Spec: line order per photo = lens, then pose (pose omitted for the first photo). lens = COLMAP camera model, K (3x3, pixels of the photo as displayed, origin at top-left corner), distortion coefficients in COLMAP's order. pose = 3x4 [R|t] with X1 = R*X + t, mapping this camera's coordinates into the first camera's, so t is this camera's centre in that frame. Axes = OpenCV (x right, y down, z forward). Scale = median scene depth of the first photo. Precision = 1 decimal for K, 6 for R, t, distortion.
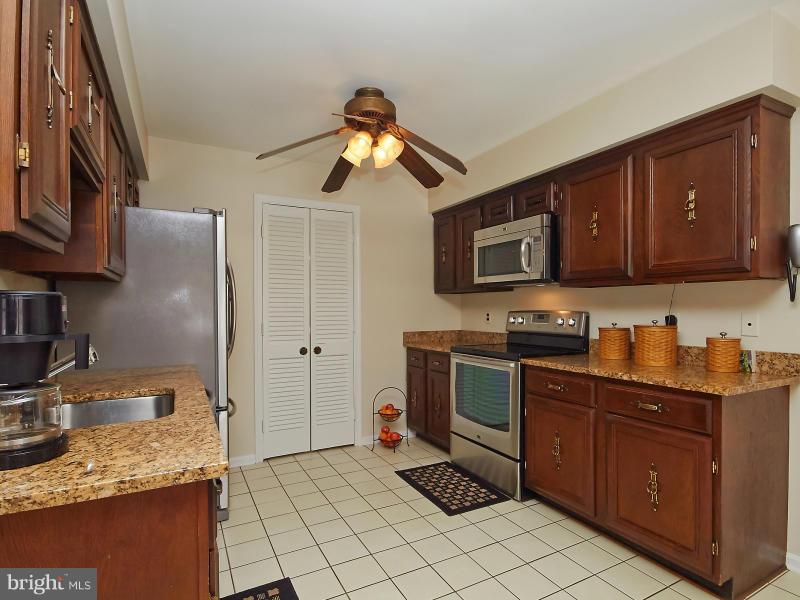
lens RADIAL K [[429.1, 0, 402.9], [0, 429.1, 305.1], [0, 0, 1]] dist [0.002122, 0.001355]
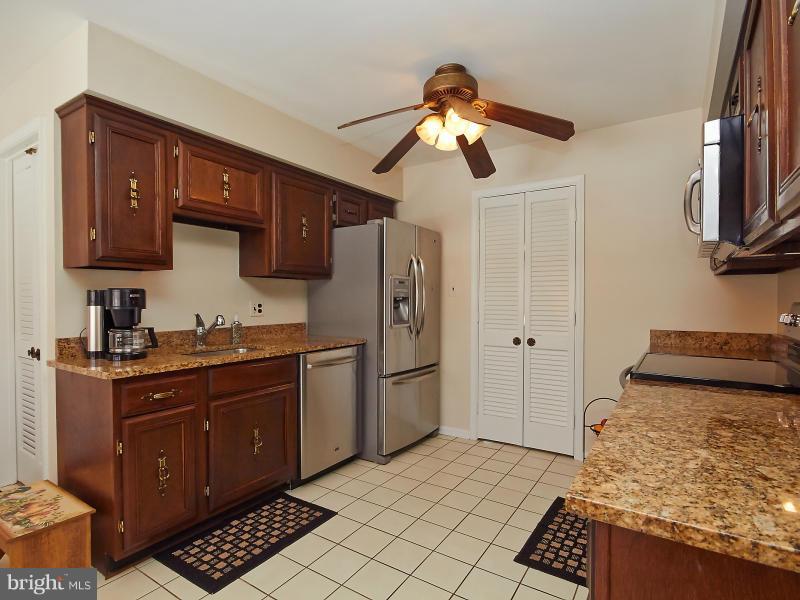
lens RADIAL K [[422.0, 0, 400.0], [0, 422.0, 300.0], [0, 0, 1]] dist [0.003944, 0.001007]
pose [[0.475252, 0.006937, -0.879822, 0.526535], [0.002983, 0.999950, 0.009496, 0.004362], [0.879845, -0.007138, 0.475208, 0.345313]]
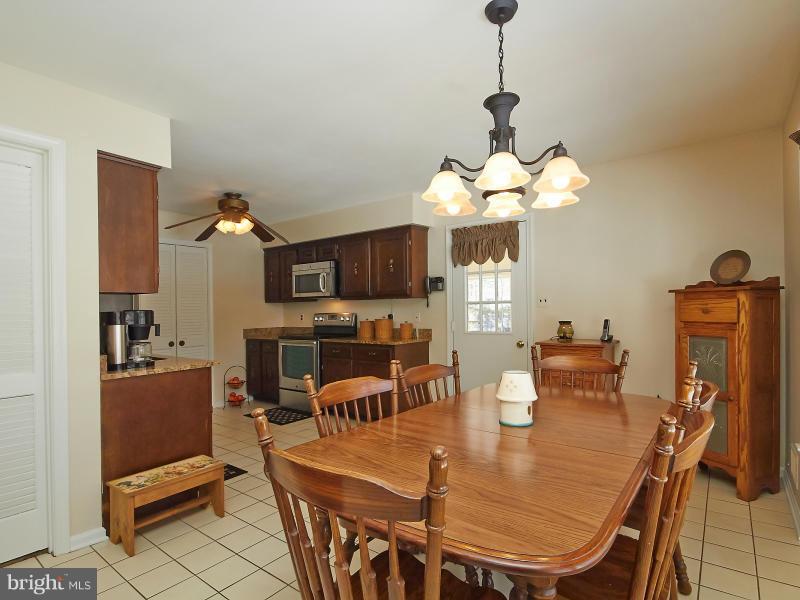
lens RADIAL K [[412.8, 0, 415.4], [0, 412.8, 304.7], [0, 0, 1]] dist [0.001869, 0.000262]
pose [[0.895940, -0.008778, 0.444088, -0.123211], [0.012782, 0.999900, -0.006024, -0.006443], [-0.443991, 0.011073, 0.895963, -0.663407]]
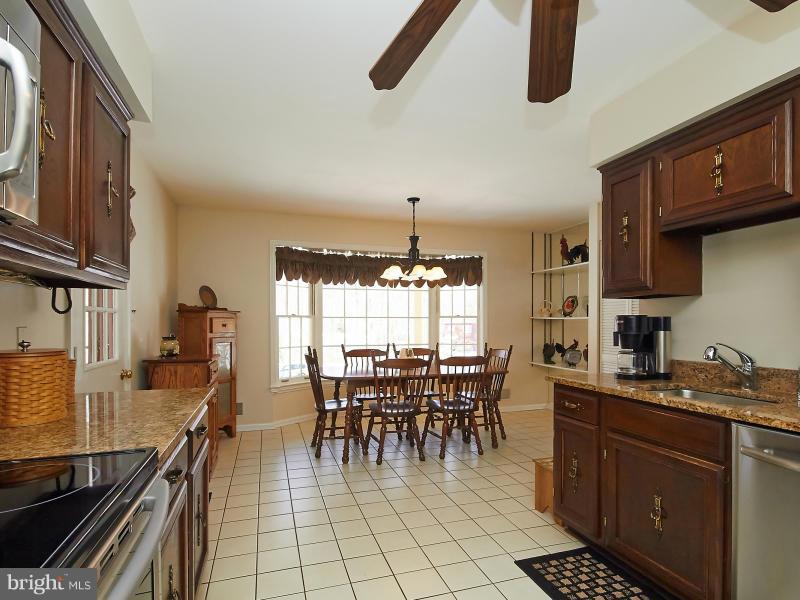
lens RADIAL K [[421.8, 0, 399.2], [0, 421.8, 319.6], [0, 0, 1]] dist [-0.001313, 0.000104]
pose [[-0.982610, 0.001182, 0.185679, 0.008207], [-0.001713, 0.999879, -0.015431, 0.010822], [-0.185675, -0.015481, -0.982489, 1.067146]]
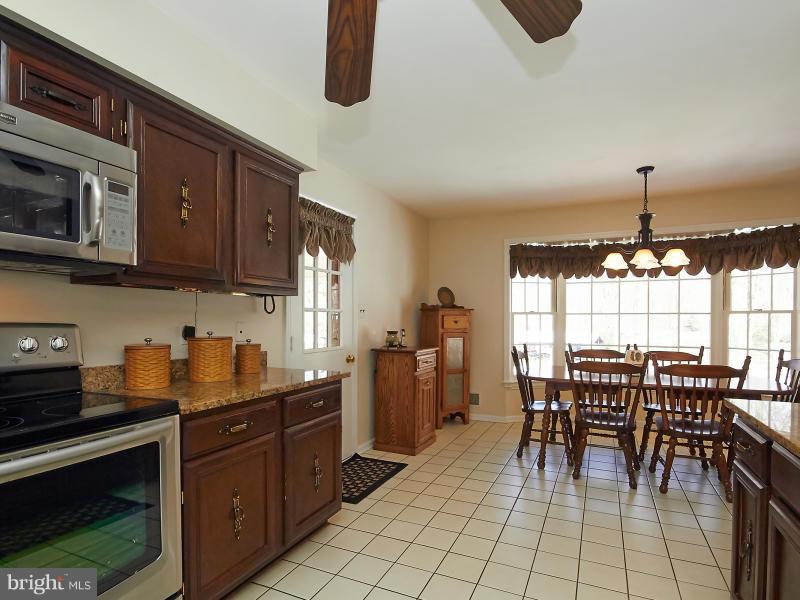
lens RADIAL K [[428.6, 0, 407.0], [0, 428.6, 314.8], [0, 0, 1]] dist [0.002991, 0.000825]
pose [[-0.609282, 0.006511, 0.792927, -0.293267], [-0.008678, 0.999852, -0.014878, 0.008151], [-0.792906, -0.015946, -0.609135, 0.913166]]
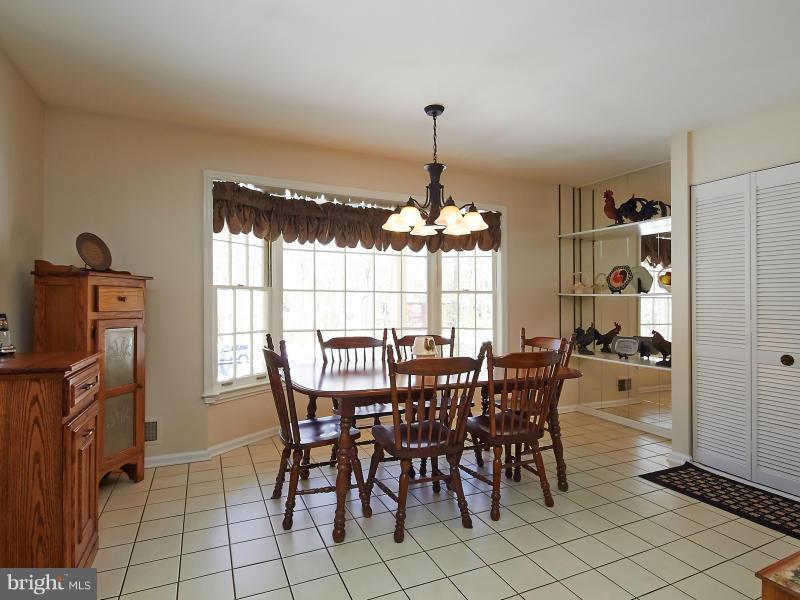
lens RADIAL K [[429.1, 0, 402.9], [0, 429.1, 305.1], [0, 0, 1]] dist [0.002122, 0.001355]
pose [[-0.998449, -0.009831, 0.054804, 0.224417], [-0.009948, 0.999949, -0.001855, 0.016966], [-0.054783, -0.002397, -0.998495, 0.641012]]
